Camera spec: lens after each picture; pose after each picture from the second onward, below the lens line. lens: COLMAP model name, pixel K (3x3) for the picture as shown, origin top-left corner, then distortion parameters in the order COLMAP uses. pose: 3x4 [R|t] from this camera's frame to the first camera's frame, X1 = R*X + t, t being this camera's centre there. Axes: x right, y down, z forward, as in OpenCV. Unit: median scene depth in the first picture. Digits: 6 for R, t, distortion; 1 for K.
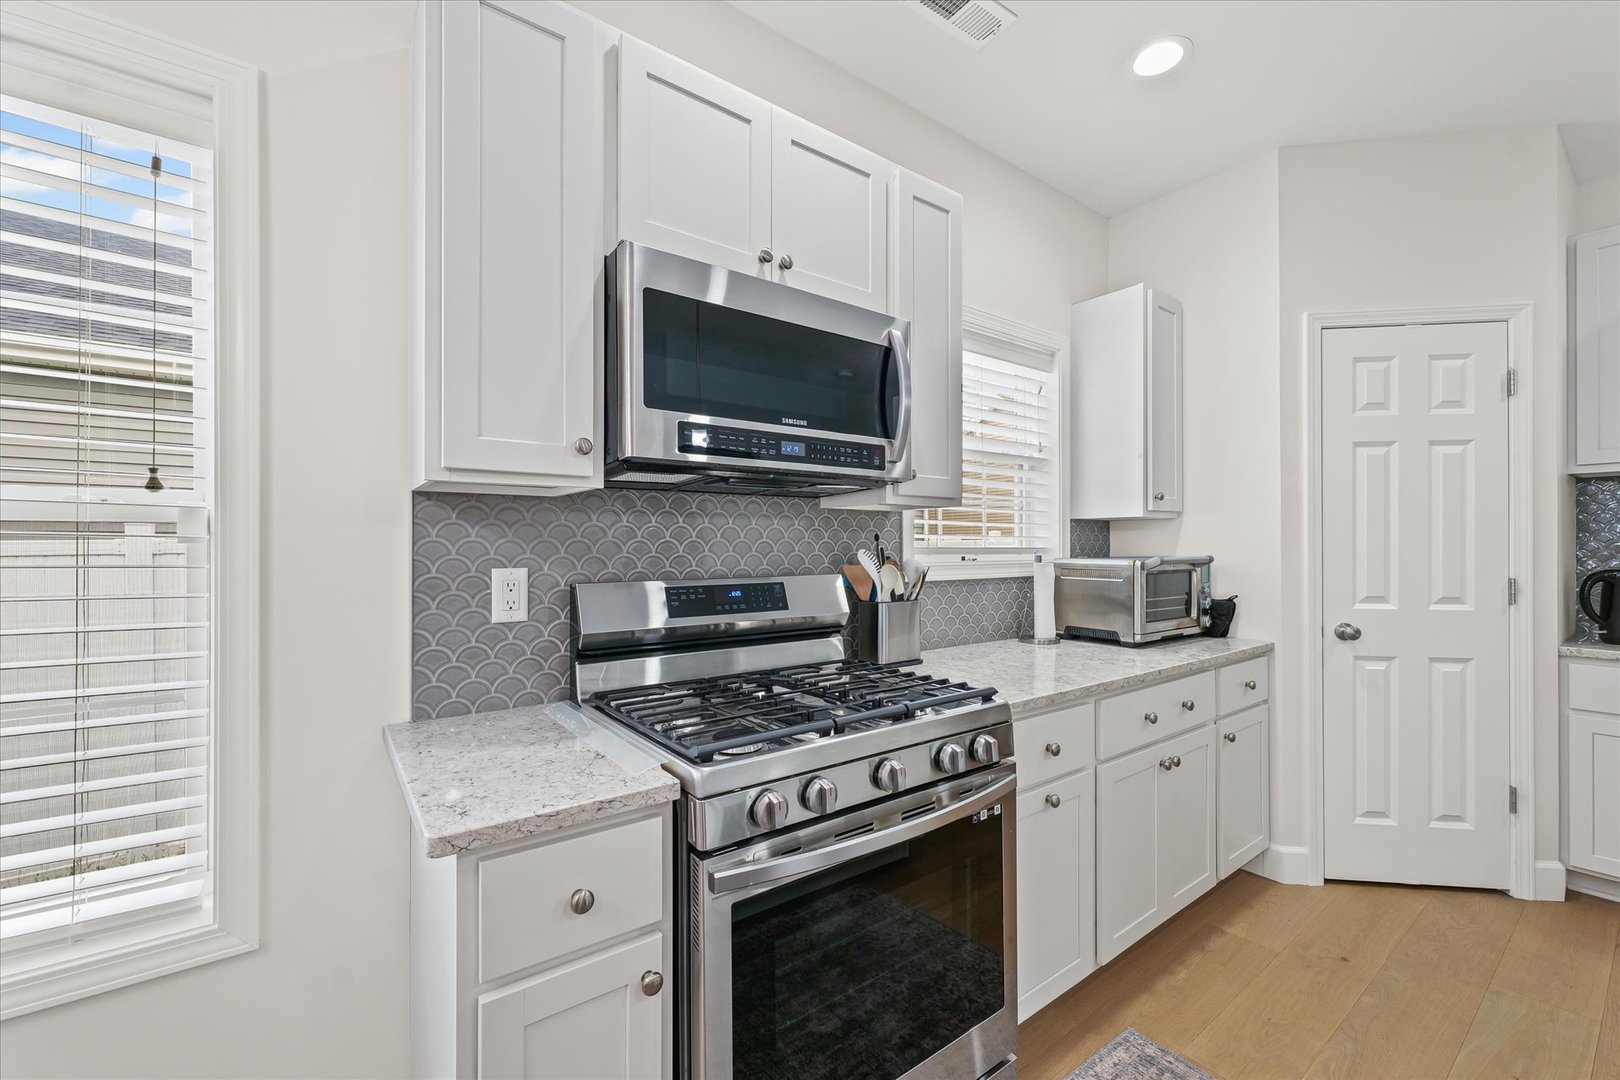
lens RADIAL K [[657.6, 0, 807.7], [0, 657.6, 545.5], [0, 0, 1]] dist [-0.001963, 0.000152]
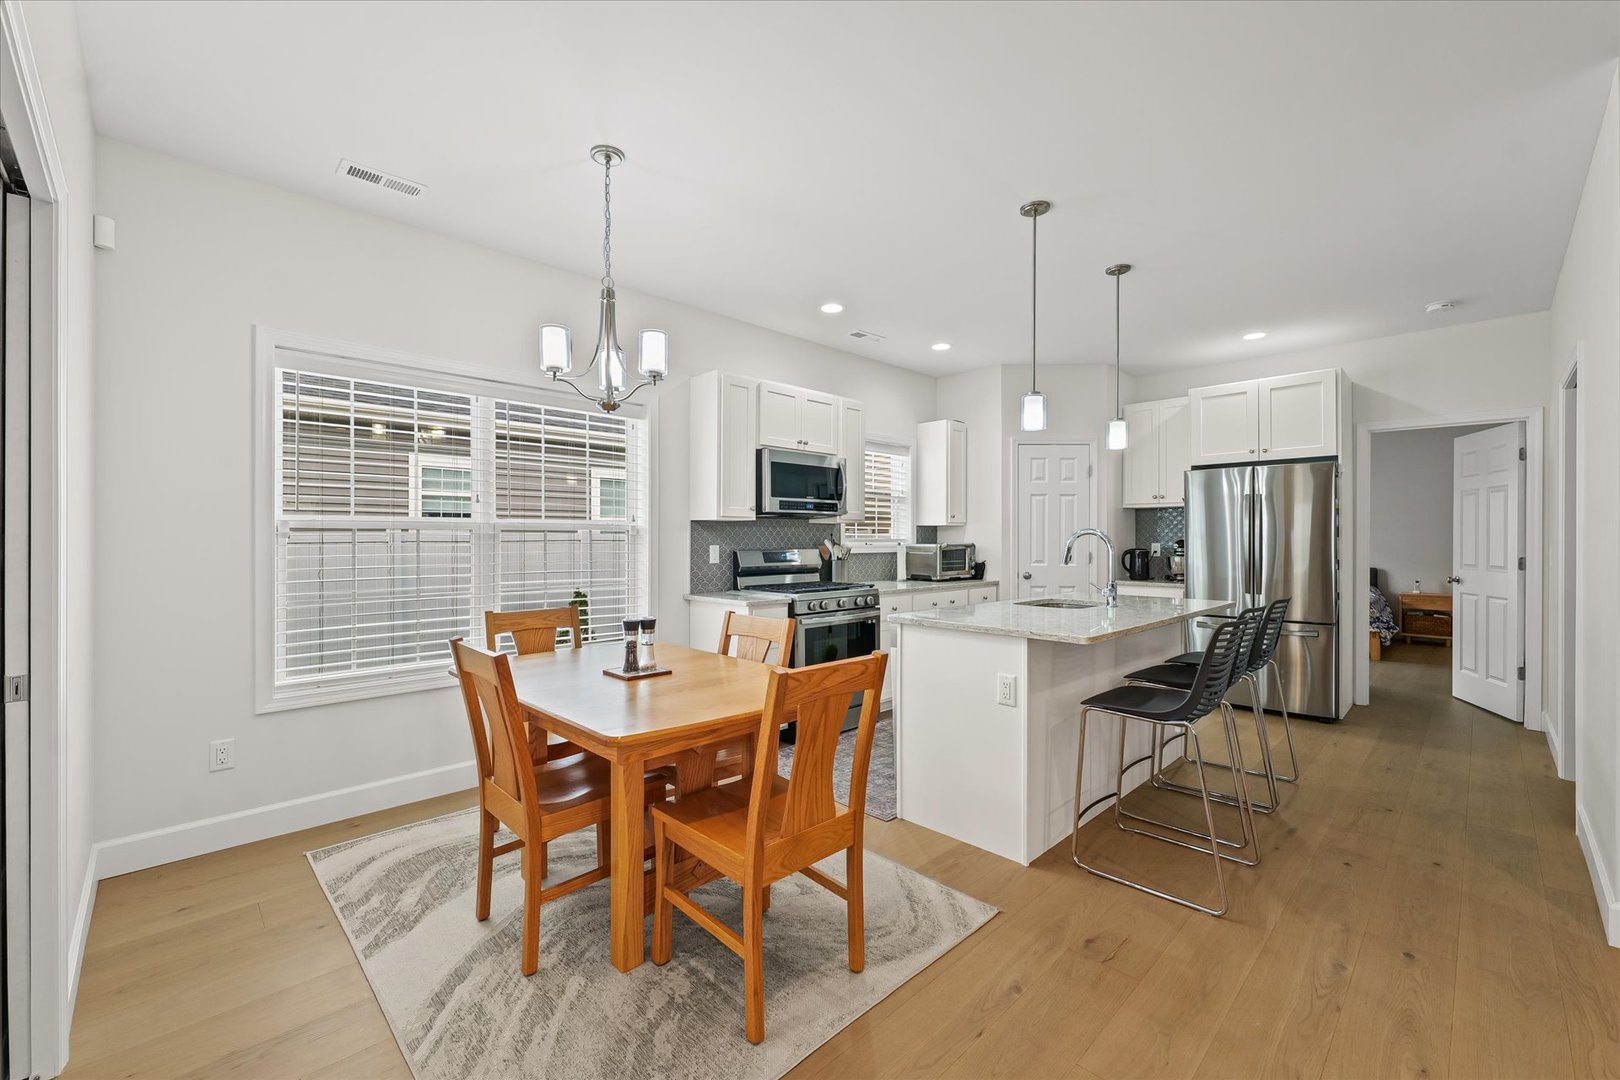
lens RADIAL K [[657.6, 0, 807.0], [0, 657.6, 540.7], [0, 0, 1]] dist [-0.001963, 0.000152]
pose [[0.991698, 0.003198, 0.128549, -0.308085], [-0.003857, 0.999981, 0.004873, -0.001105], [-0.128531, -0.005329, 0.991691, -1.468187]]
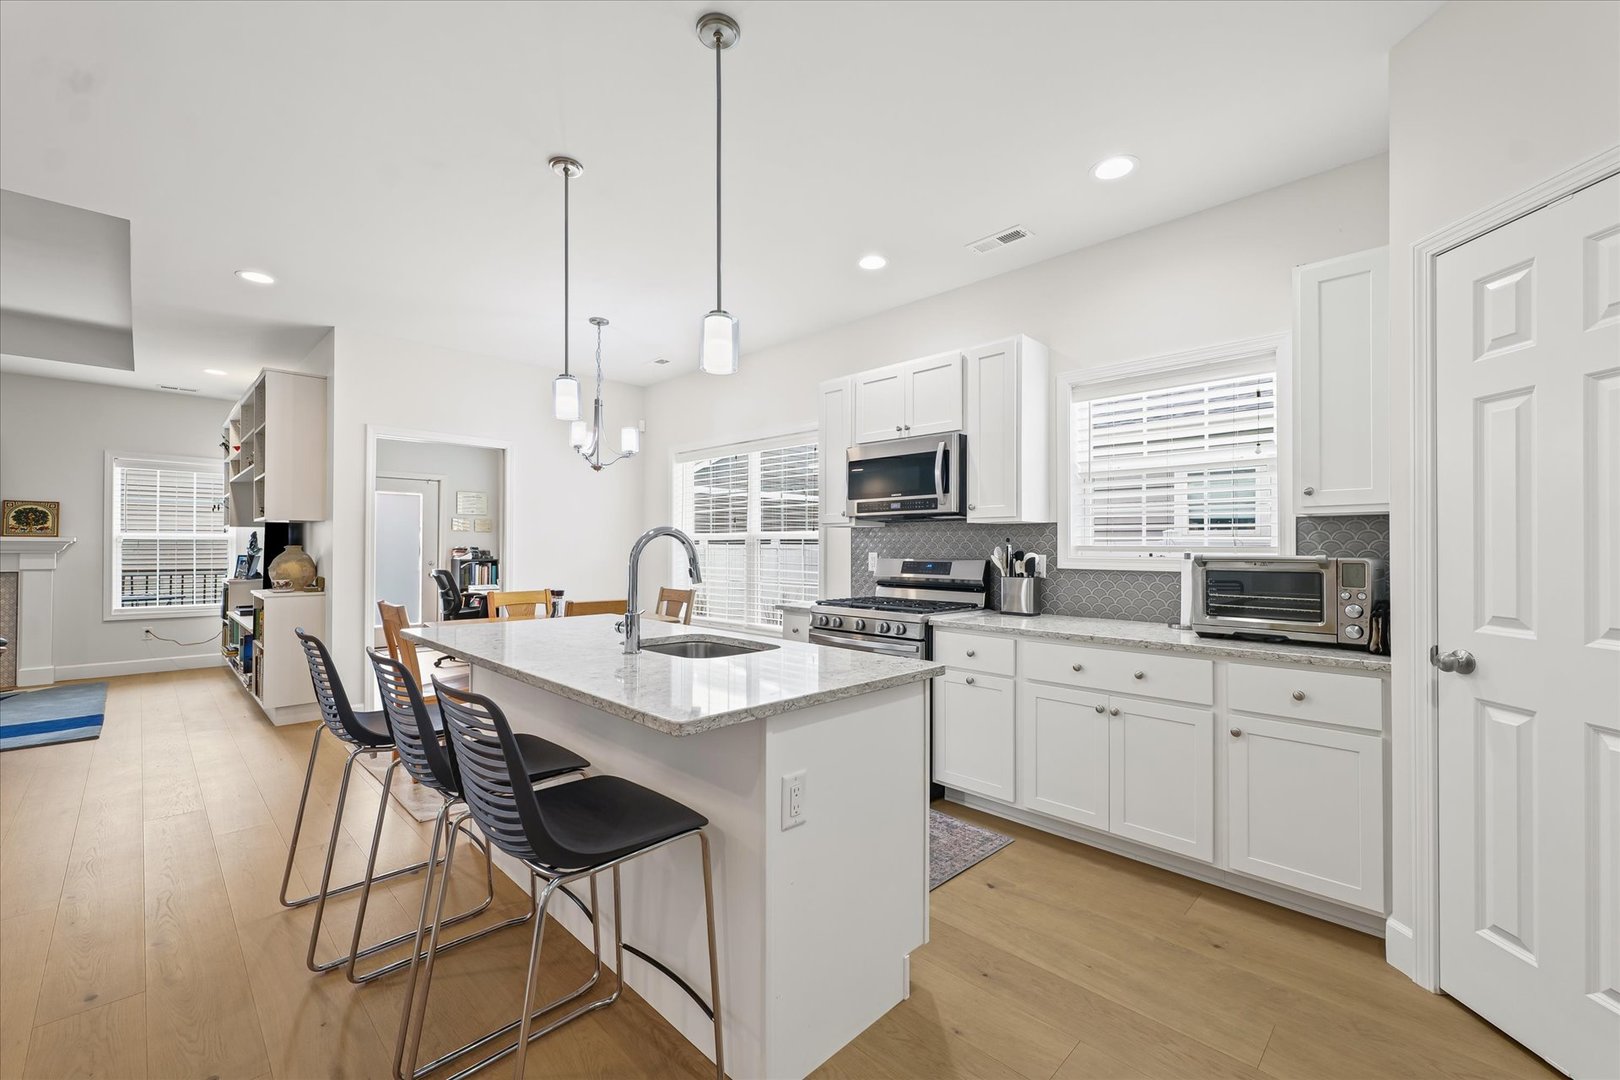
lens RADIAL K [[657.6, 0, 809.1], [0, 657.6, 542.6], [0, 0, 1]] dist [-0.001963, 0.000152]
pose [[0.146031, -0.004291, -0.989271, 1.736367], [0.000220, 0.999991, -0.004305, 0.002832], [0.989280, 0.000411, 0.146030, 0.219230]]
